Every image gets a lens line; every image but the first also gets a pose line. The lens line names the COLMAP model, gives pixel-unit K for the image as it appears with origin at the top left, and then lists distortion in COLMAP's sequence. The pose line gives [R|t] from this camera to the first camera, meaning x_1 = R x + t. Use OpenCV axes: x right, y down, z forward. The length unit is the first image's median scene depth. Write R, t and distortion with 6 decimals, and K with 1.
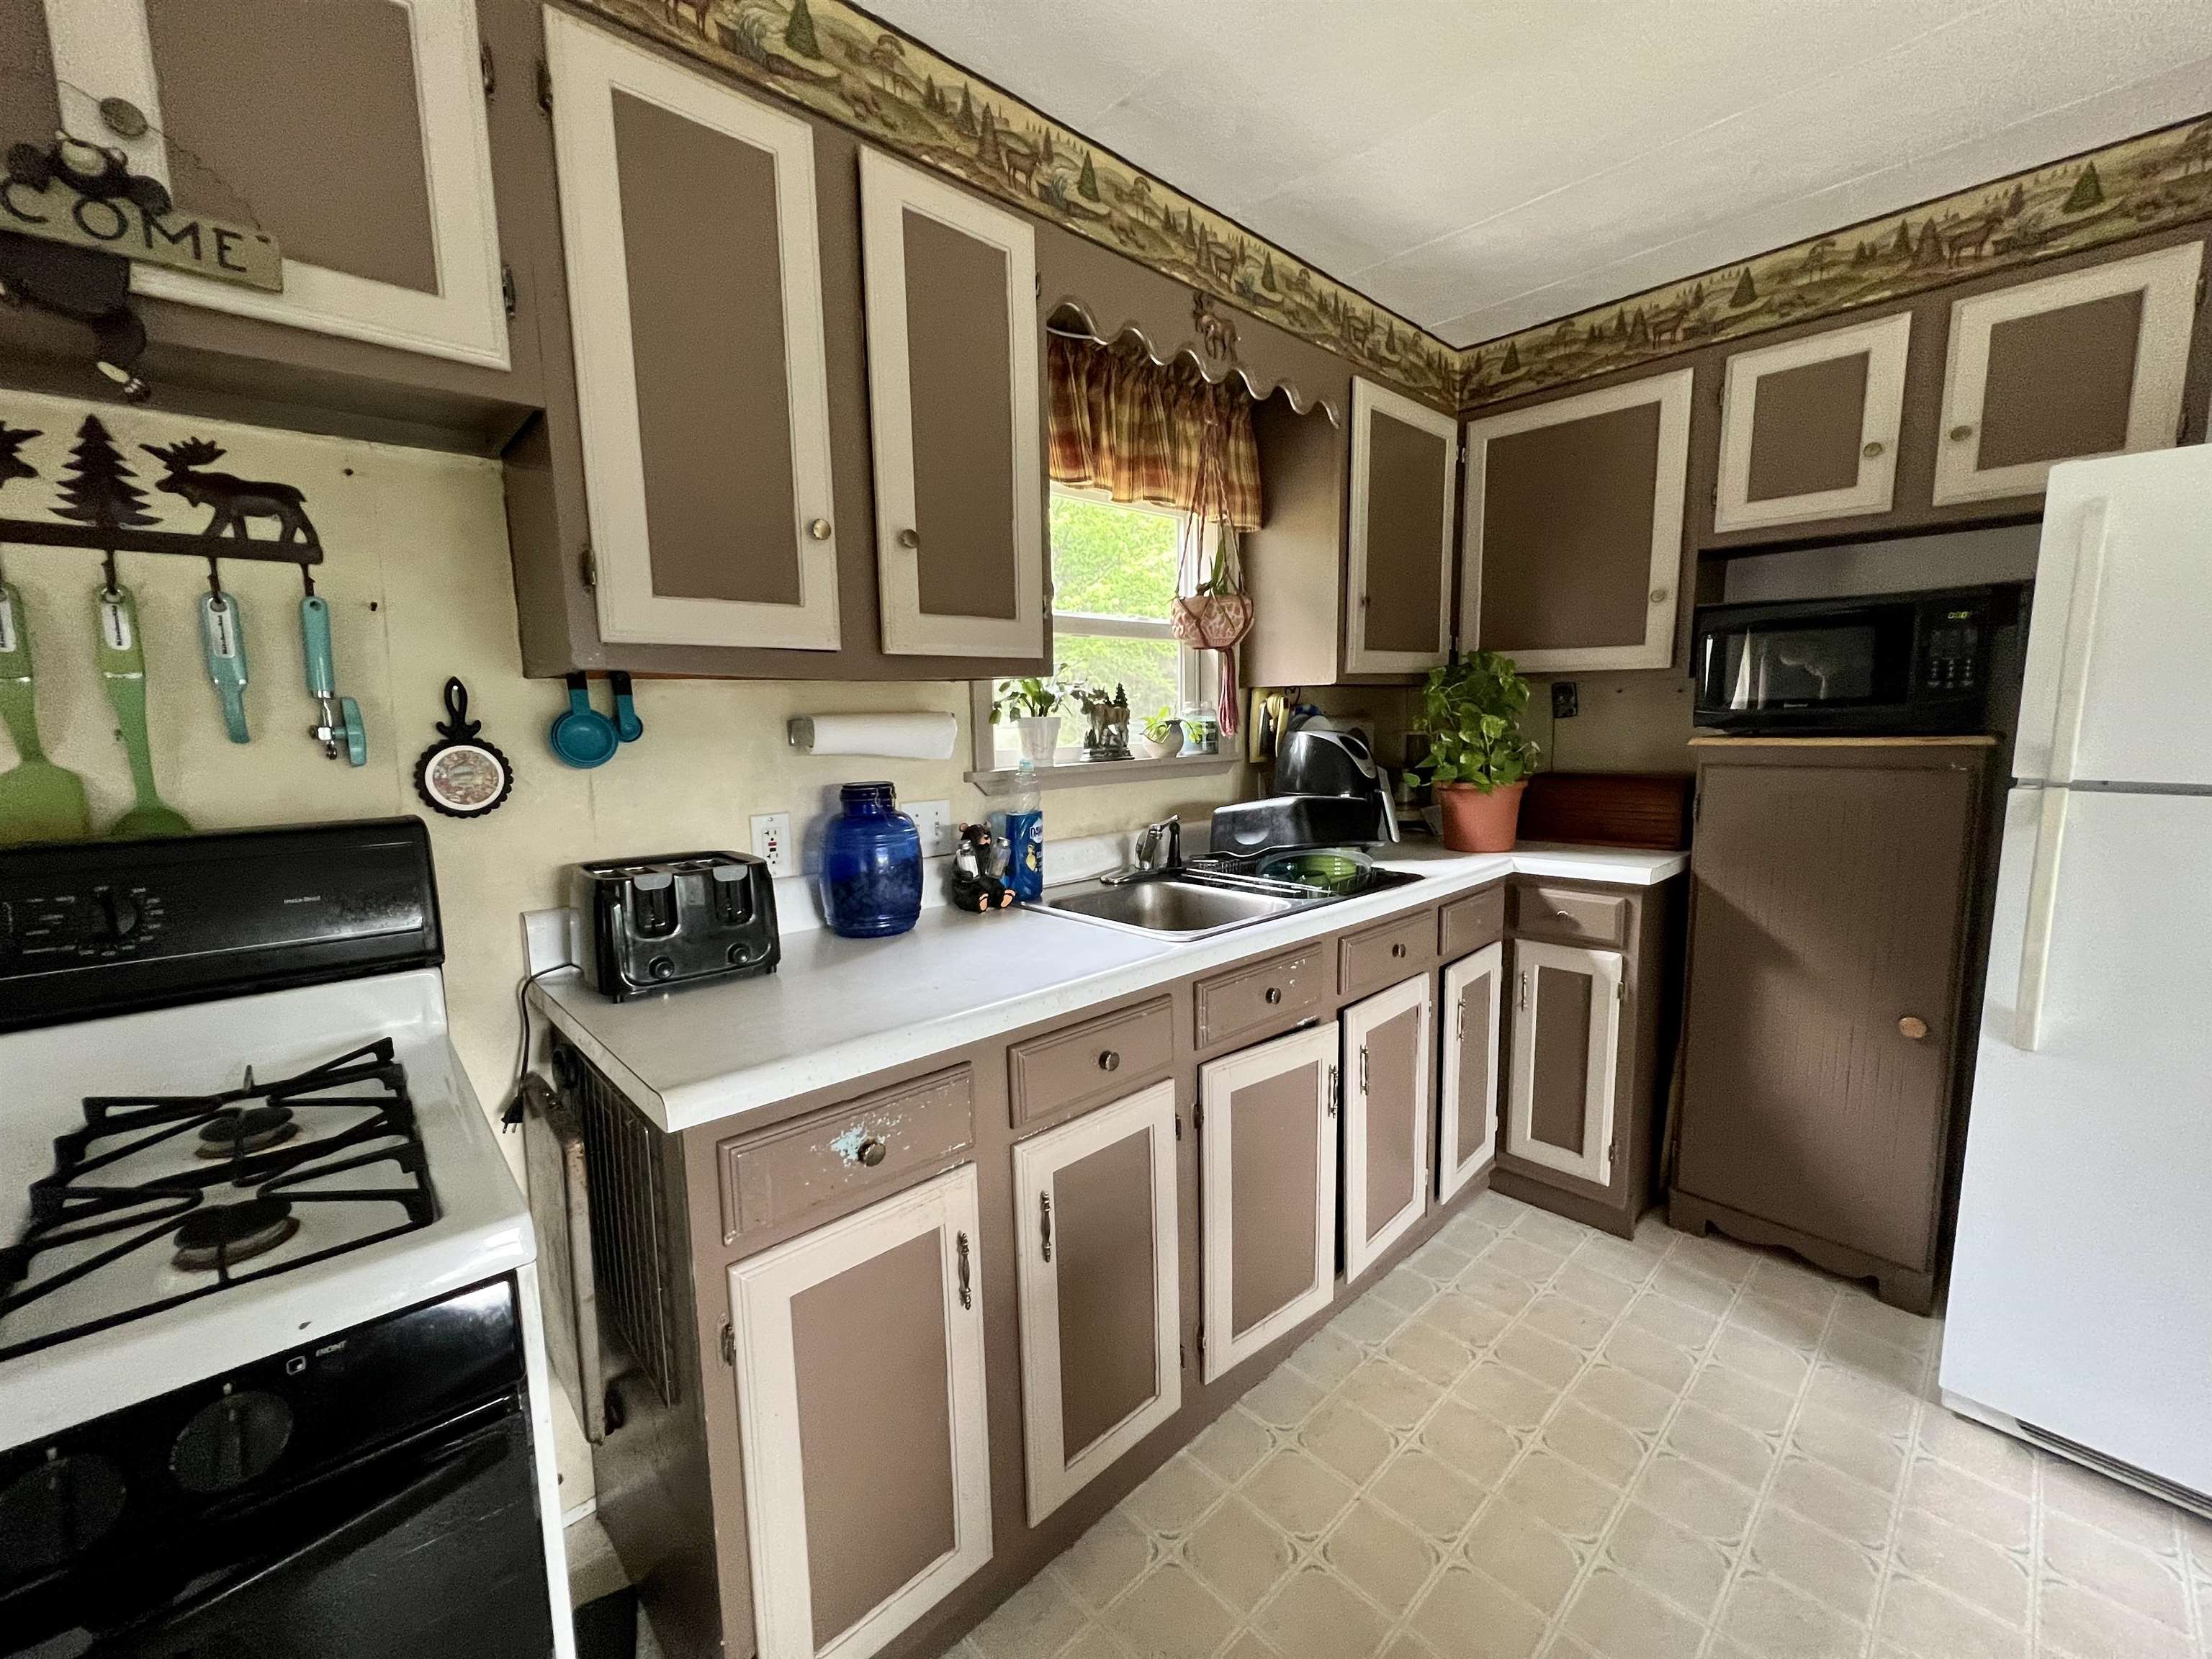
lens RADIAL K [[883.9, 0, 1097.8], [0, 883.9, 825.4], [0, 0, 1]] dist [-0.000705, 0.000032]
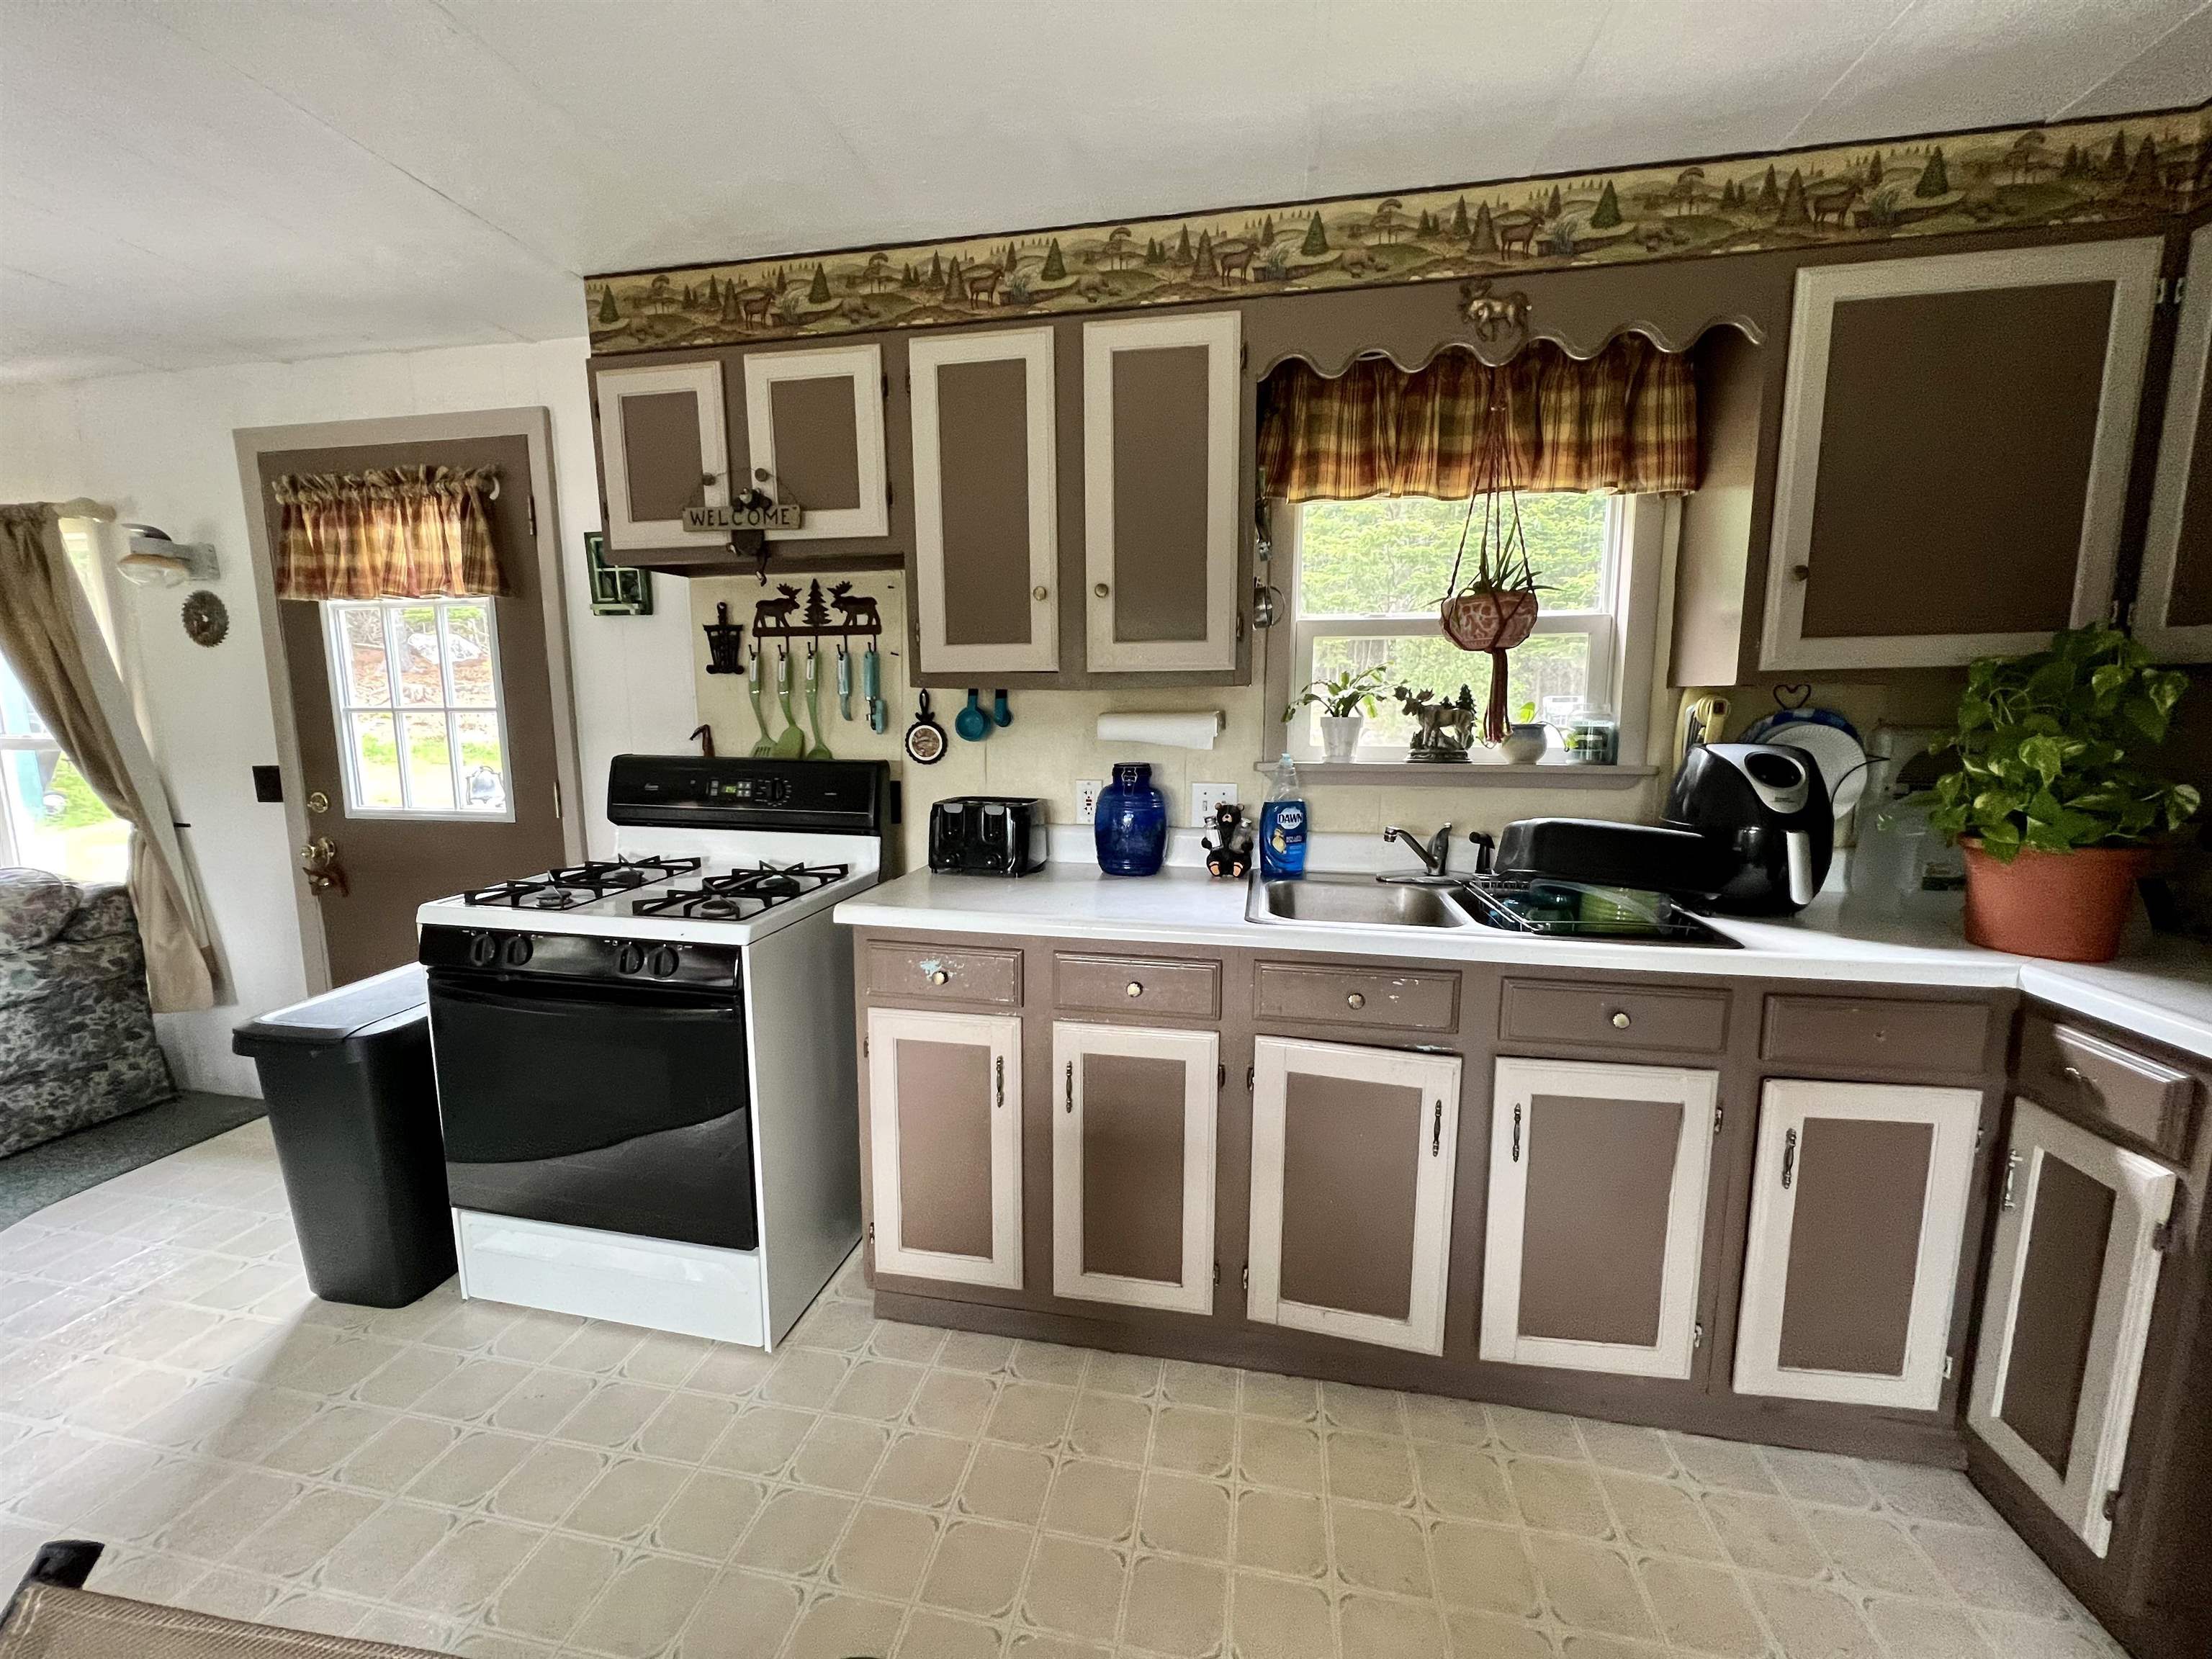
lens RADIAL K [[883.9, 0, 1097.8], [0, 883.9, 825.4], [0, 0, 1]] dist [-0.000705, 0.000032]
pose [[0.589777, 0.129150, -0.797172, 0.856486], [-0.110854, 0.990732, 0.078494, -0.057473], [0.799922, 0.042076, 0.598628, 0.154684]]
